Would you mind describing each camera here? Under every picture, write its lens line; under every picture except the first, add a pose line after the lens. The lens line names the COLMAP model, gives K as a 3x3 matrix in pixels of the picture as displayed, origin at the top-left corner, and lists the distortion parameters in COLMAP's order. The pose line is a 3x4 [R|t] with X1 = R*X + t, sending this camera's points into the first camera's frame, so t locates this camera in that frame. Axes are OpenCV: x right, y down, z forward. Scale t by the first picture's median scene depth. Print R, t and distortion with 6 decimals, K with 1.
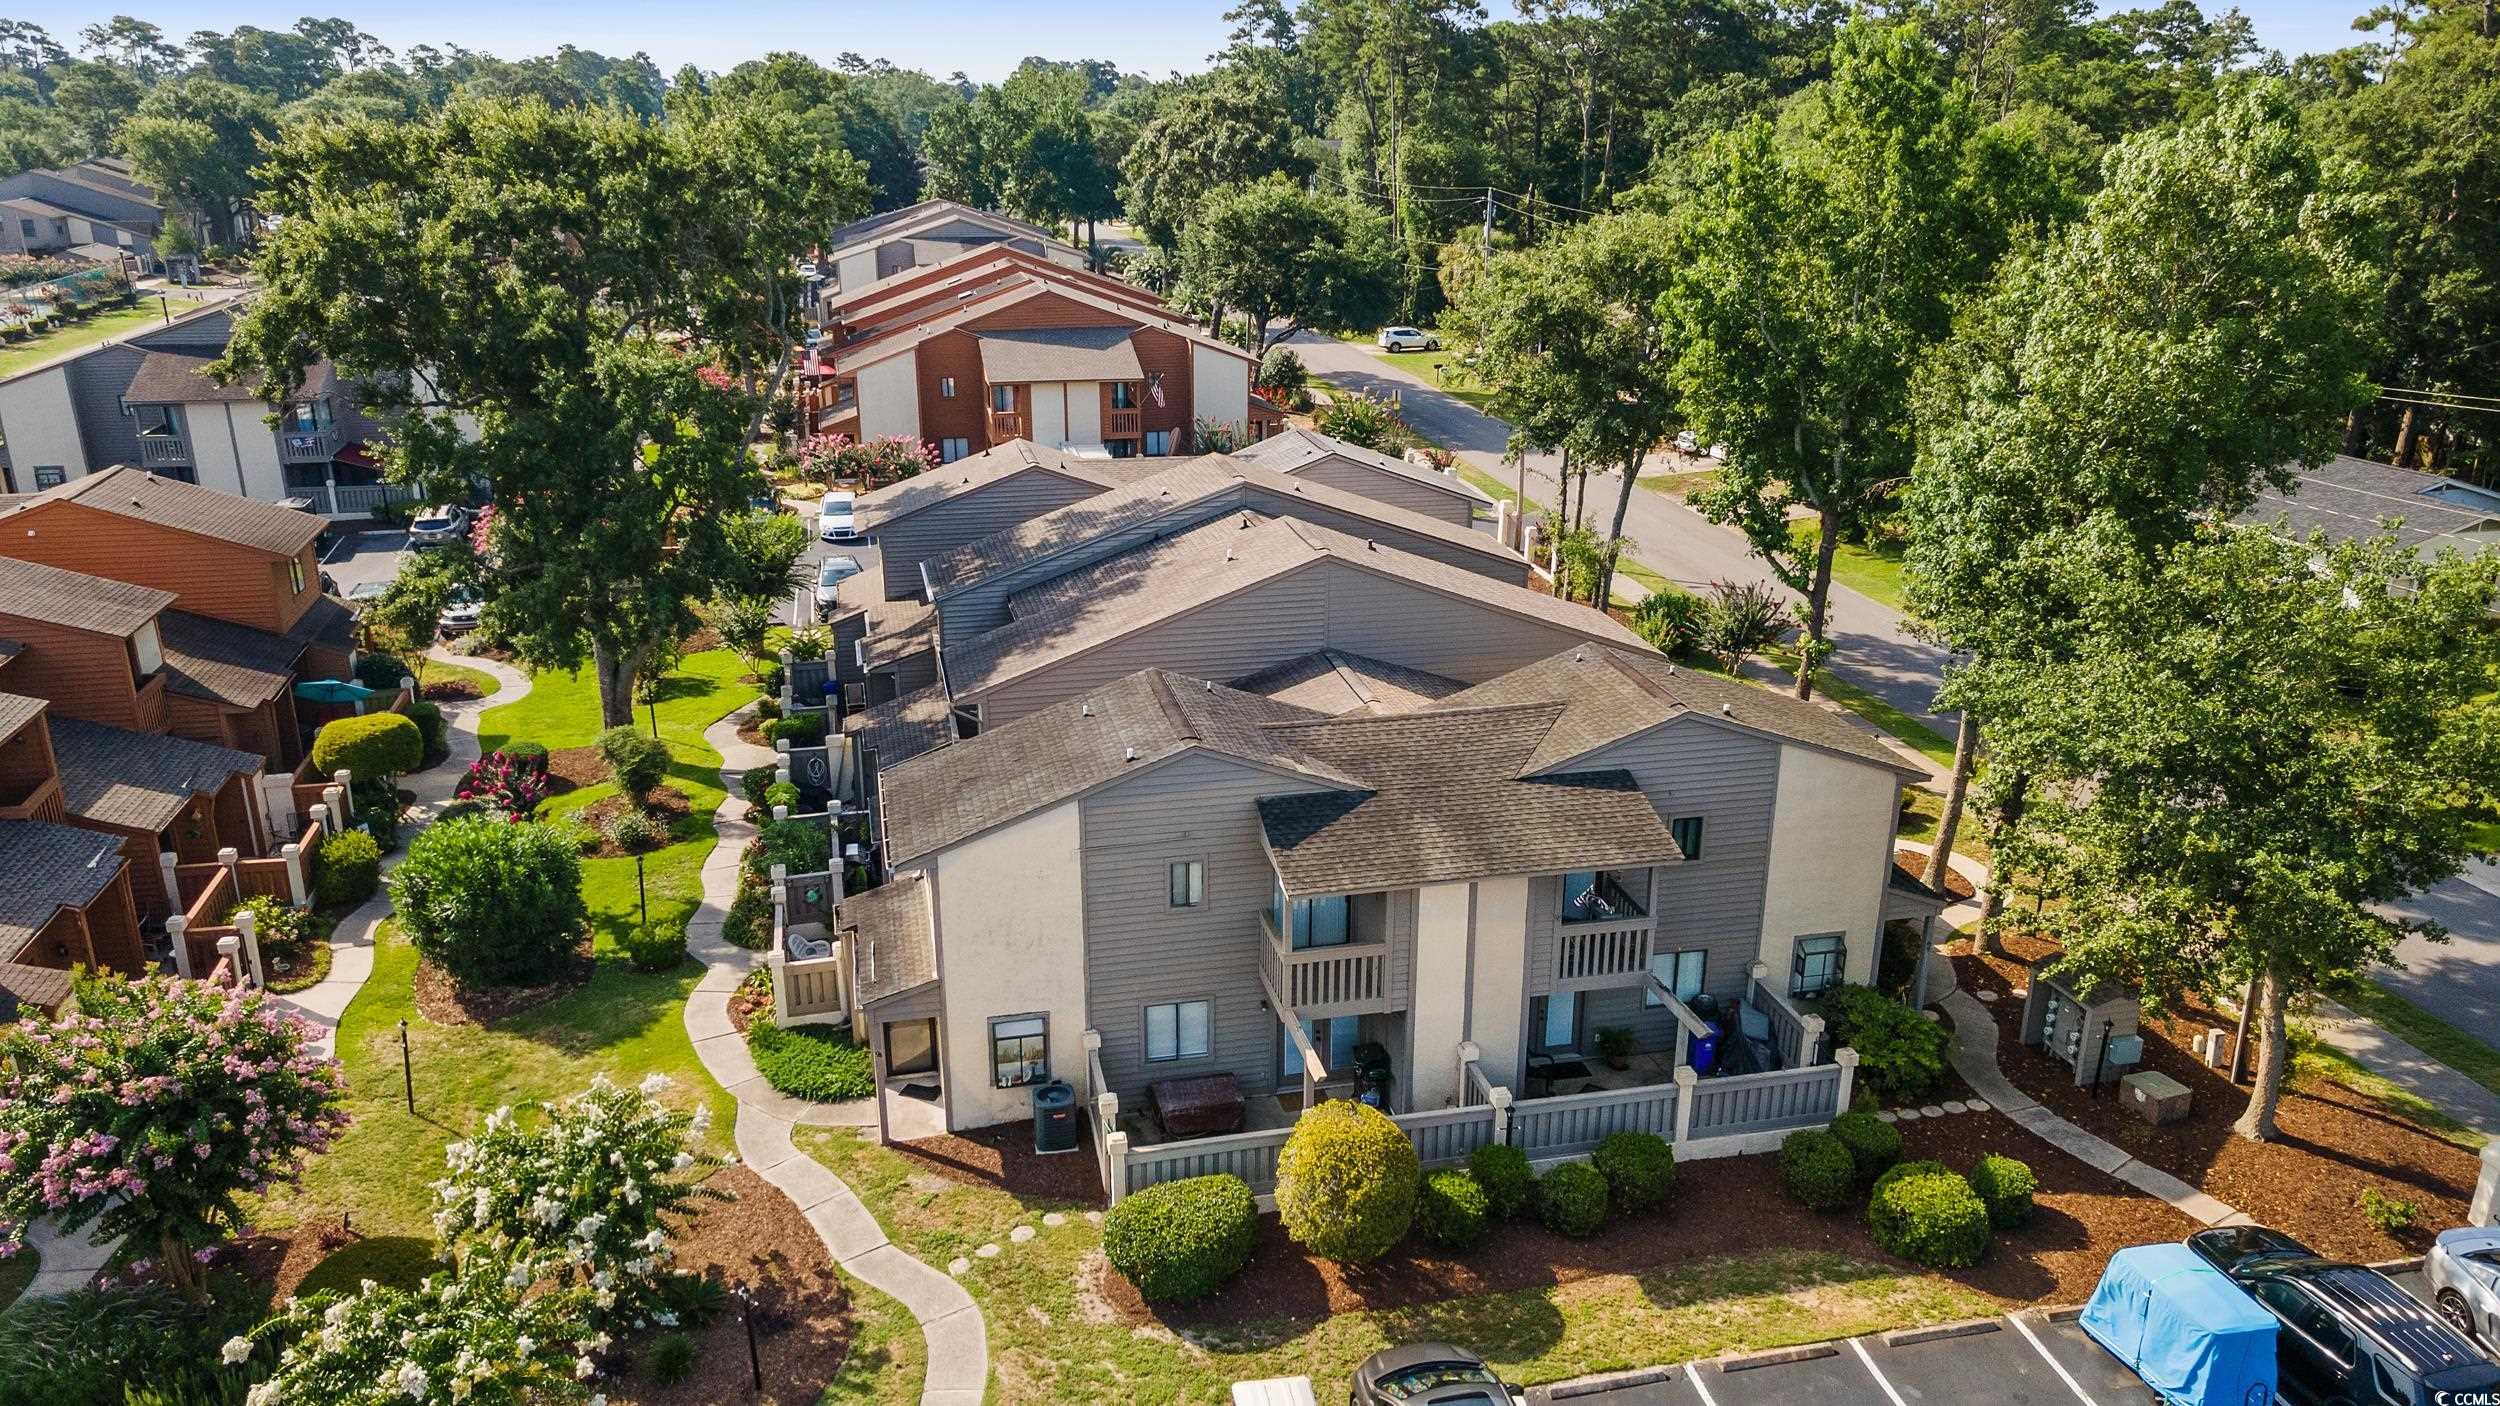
lens RADIAL K [[1816.2, 0, 1243.6], [0, 1816.2, 721.1], [0, 0, 1]] dist [0.029245, 0.029045]
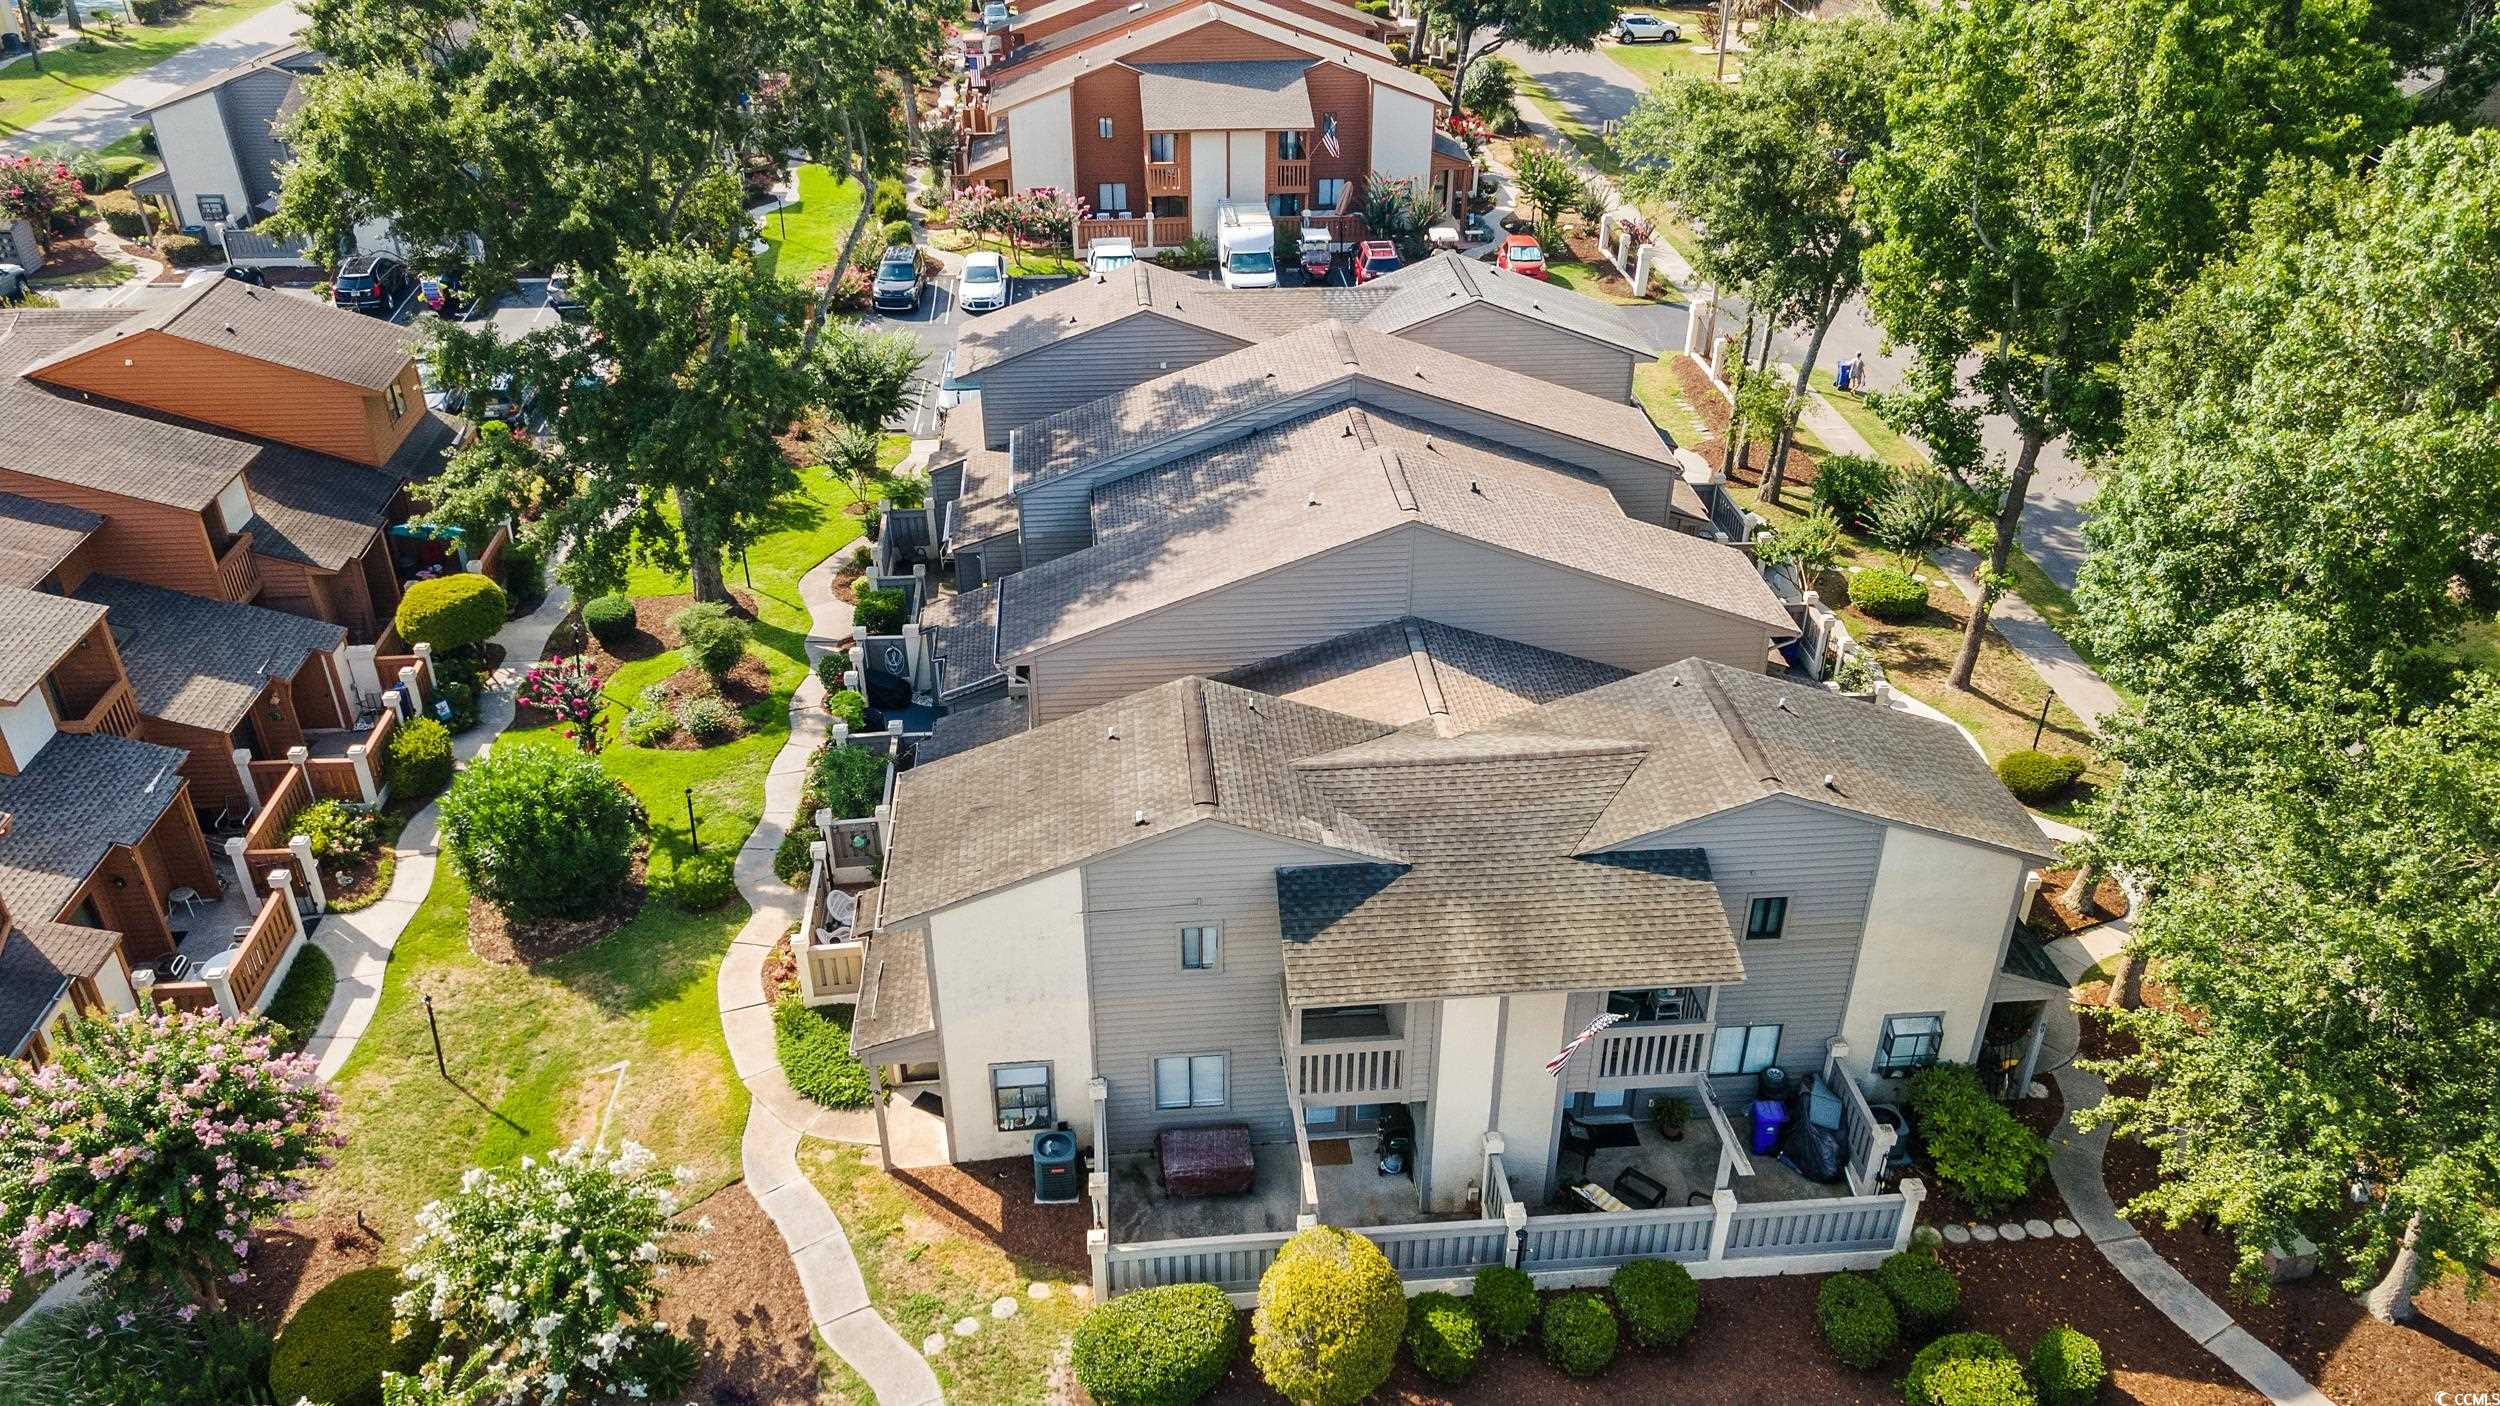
lens RADIAL K [[1816.2, 0, 1242.5], [0, 1816.2, 718.0], [0, 0, 1]] dist [0.029245, 0.029045]
pose [[0.991000, 0.067916, -0.115352, 0.079467], [-0.043139, 0.977792, 0.205091, -0.192874], [0.126719, -0.198269, 0.971922, 0.107999]]
